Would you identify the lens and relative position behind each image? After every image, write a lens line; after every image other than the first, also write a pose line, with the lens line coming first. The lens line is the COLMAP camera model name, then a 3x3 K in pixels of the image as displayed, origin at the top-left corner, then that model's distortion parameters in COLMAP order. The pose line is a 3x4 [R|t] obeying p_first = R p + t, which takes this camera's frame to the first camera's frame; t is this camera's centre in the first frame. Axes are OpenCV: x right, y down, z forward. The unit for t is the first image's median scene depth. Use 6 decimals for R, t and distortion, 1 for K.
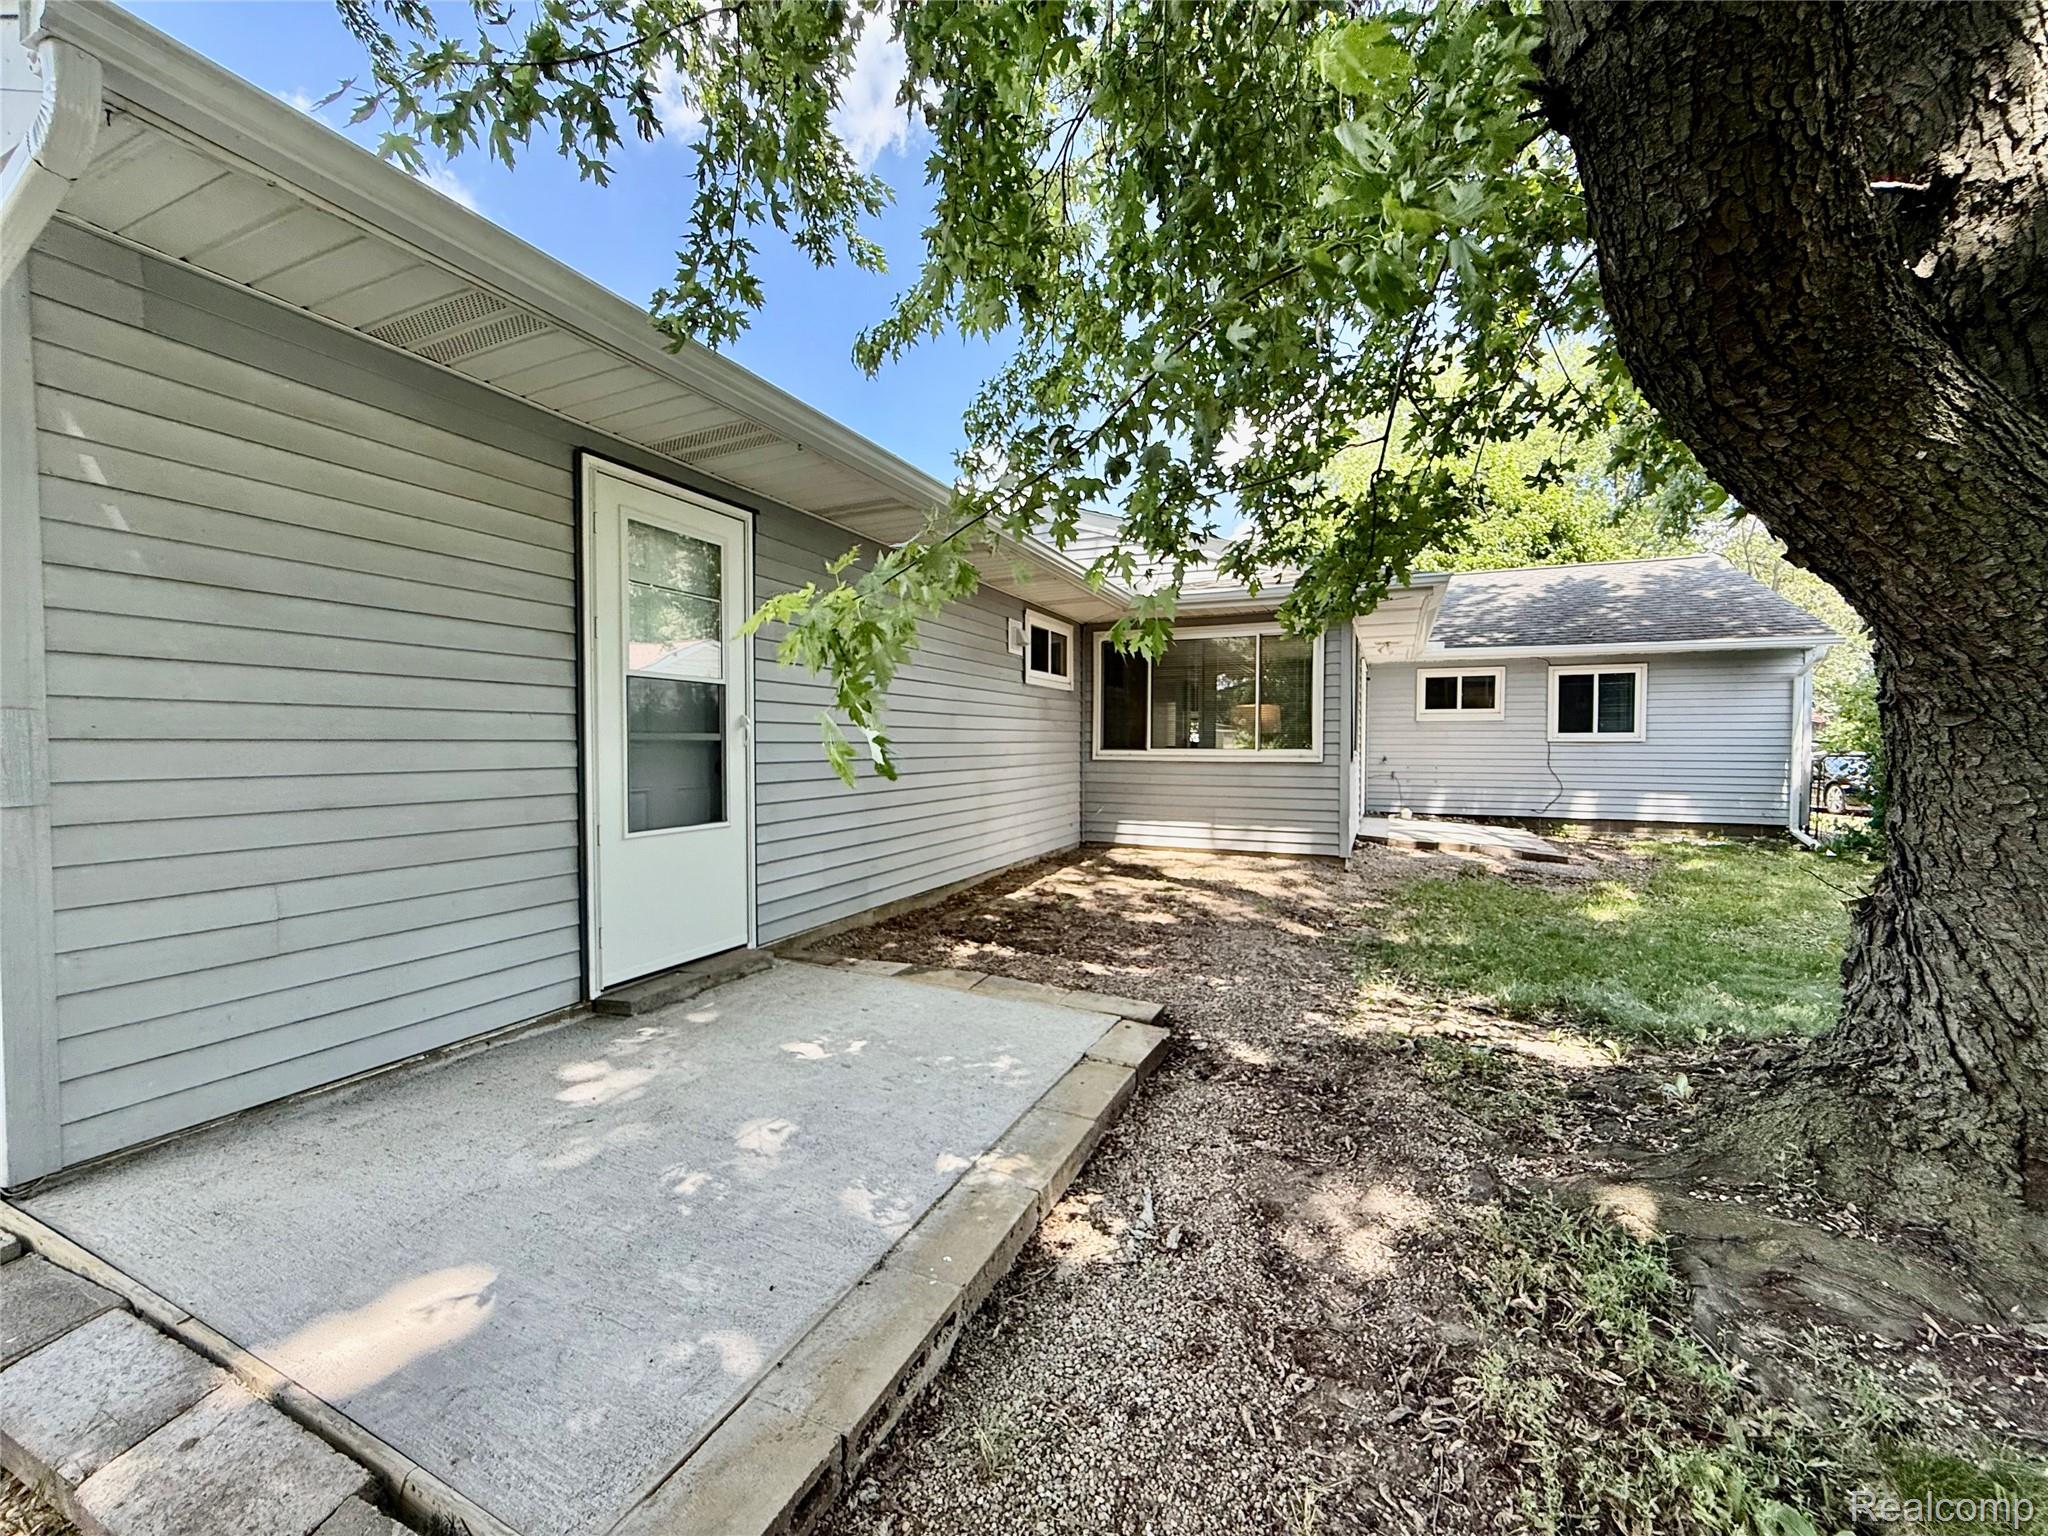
lens RADIAL K [[812.9, 0, 1012.6], [0, 812.9, 765.3], [0, 0, 1]] dist [-0.002791, 0.000197]
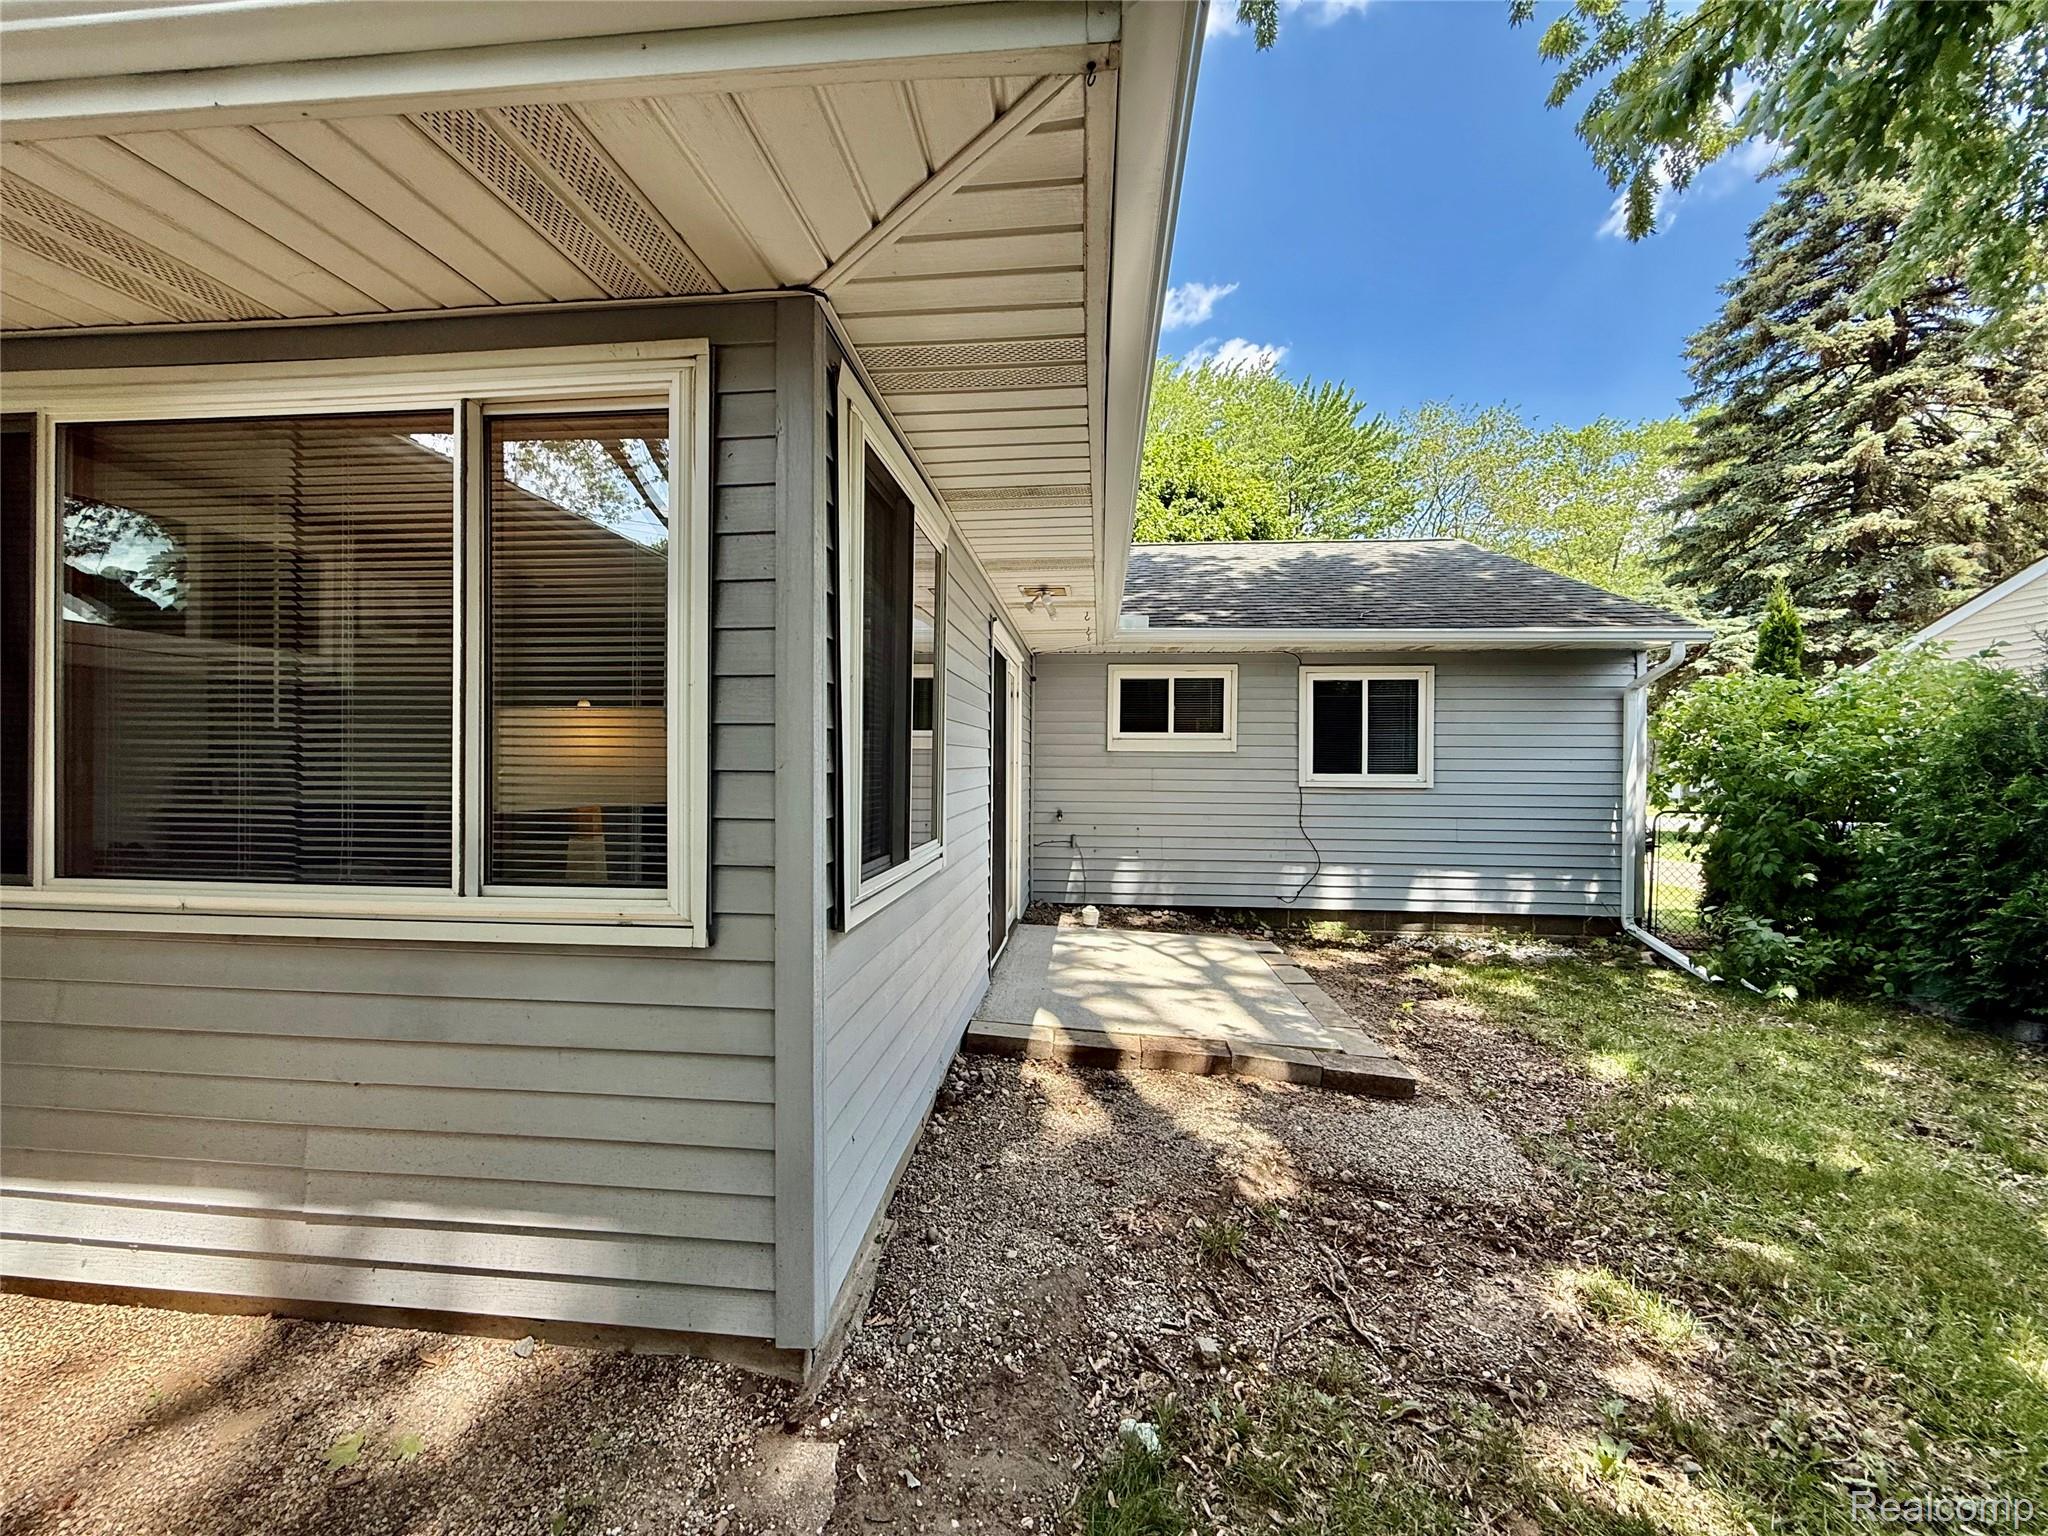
lens RADIAL K [[812.9, 0, 1011.5], [0, 812.9, 757.8], [0, 0, 1]] dist [-0.002791, 0.000197]
pose [[0.947107, 0.007286, 0.320836, 0.453317], [0.002550, 0.999540, -0.030226, -0.059871], [-0.320909, 0.029446, 0.946652, 0.868295]]
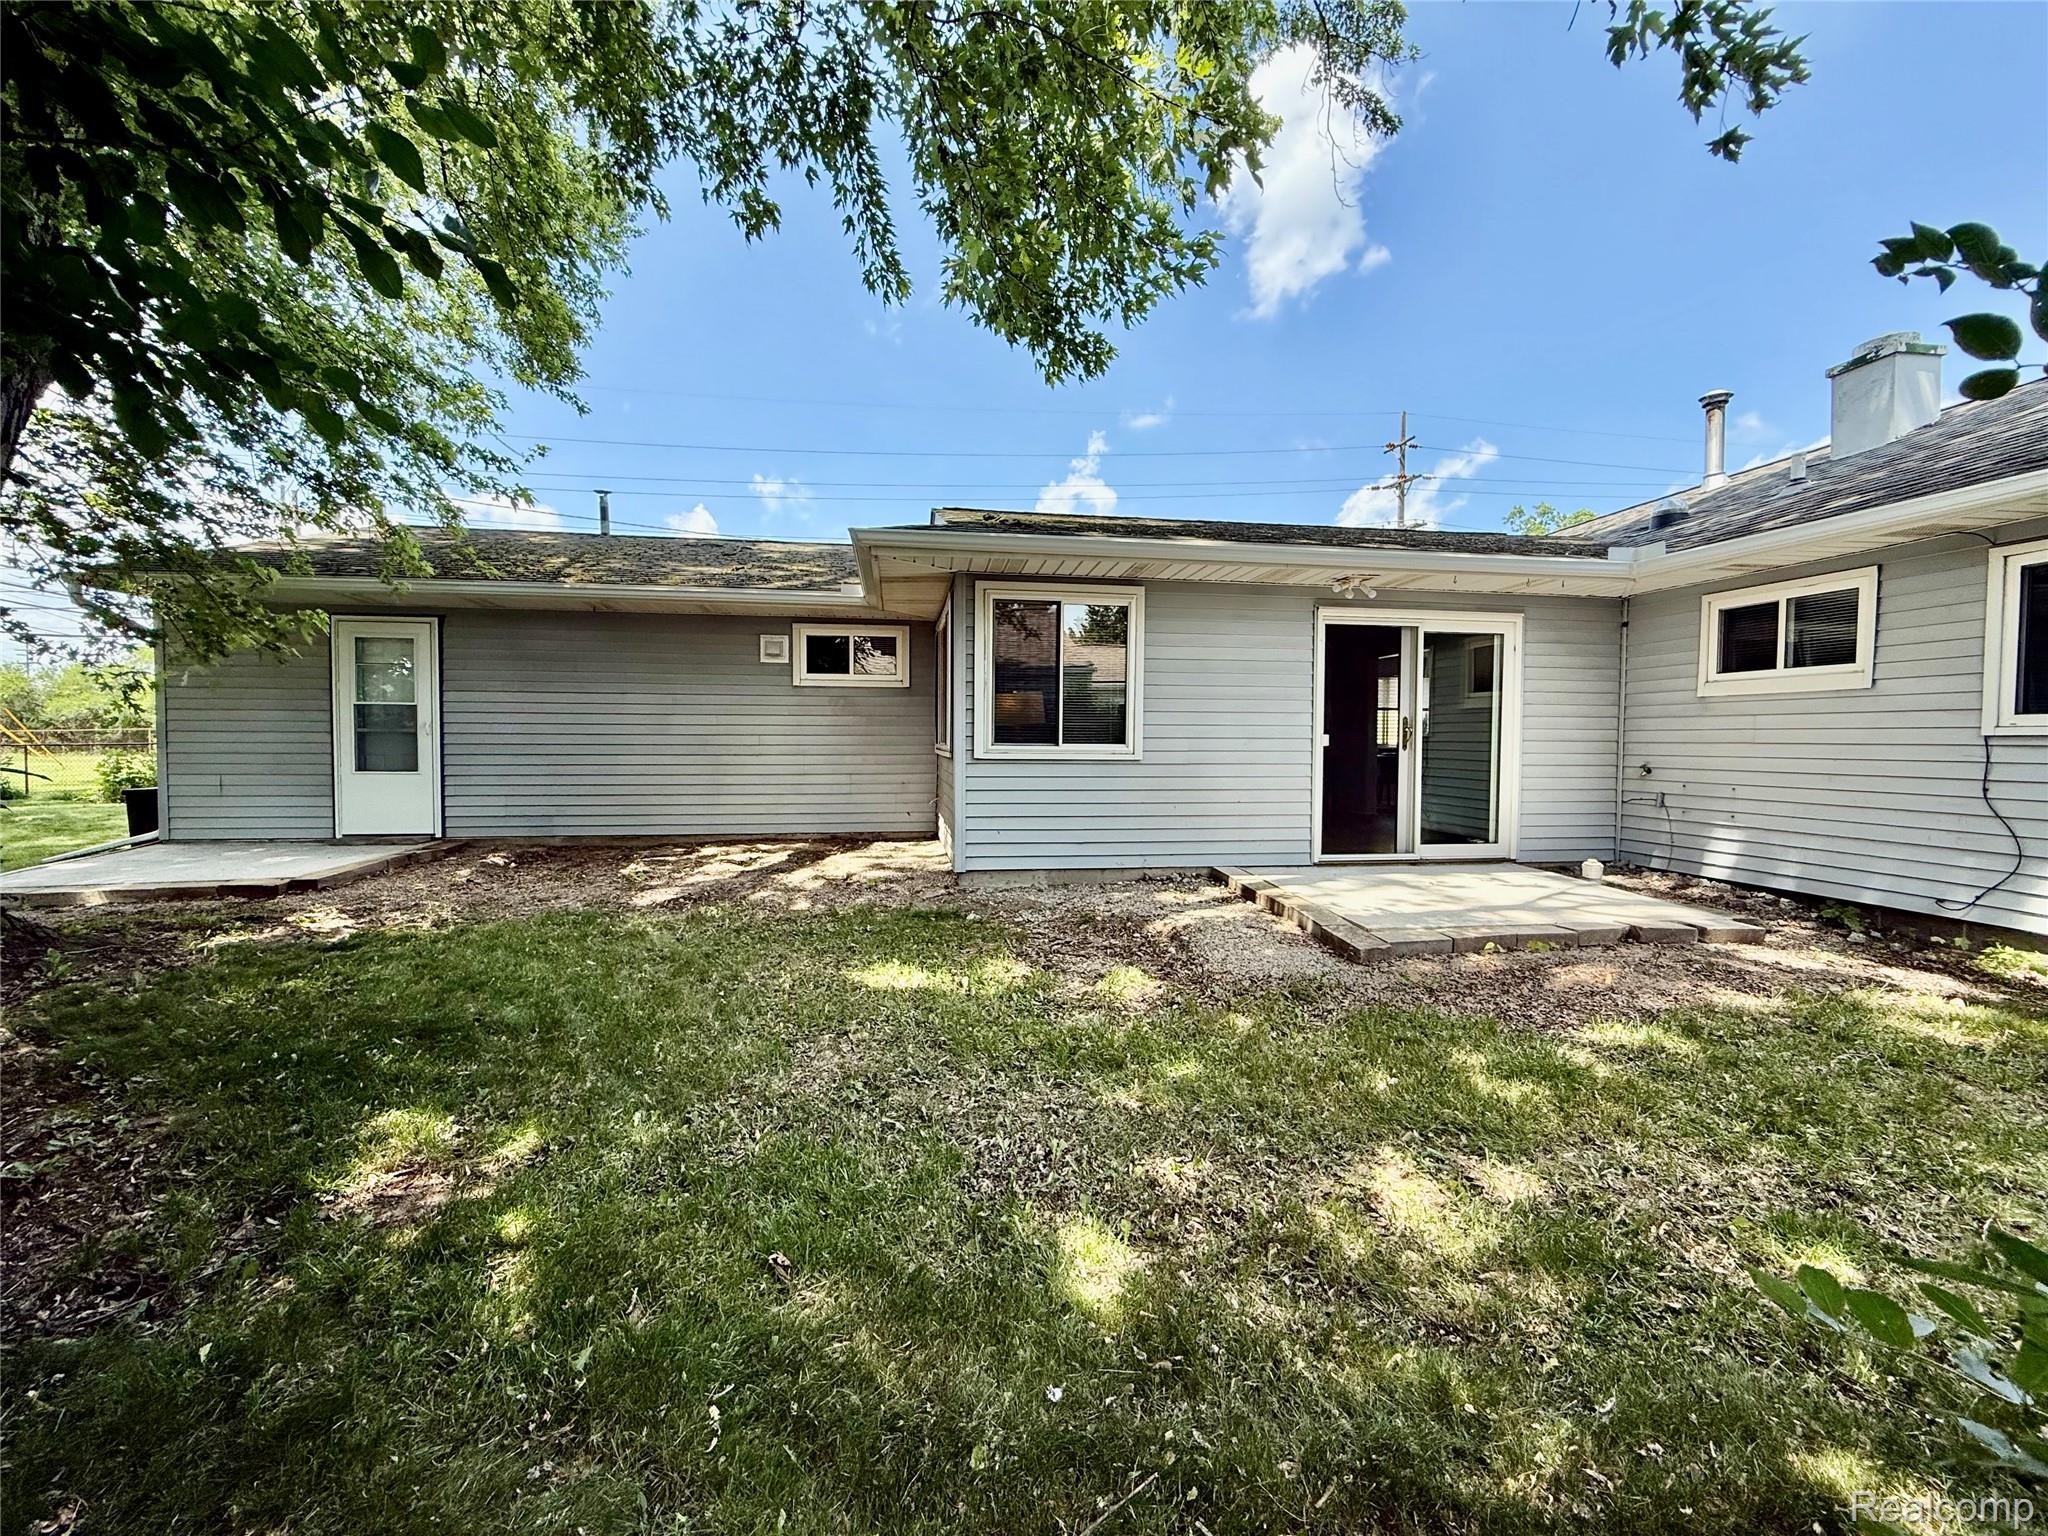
lens RADIAL K [[812.9, 0, 1026.6], [0, 812.9, 764.5], [0, 0, 1]] dist [-0.002791, 0.000197]
pose [[0.549869, 0.027453, -0.834800, 1.324834], [-0.028324, 0.999498, 0.014213, -0.013003], [0.834771, 0.015830, 0.550370, 0.690086]]
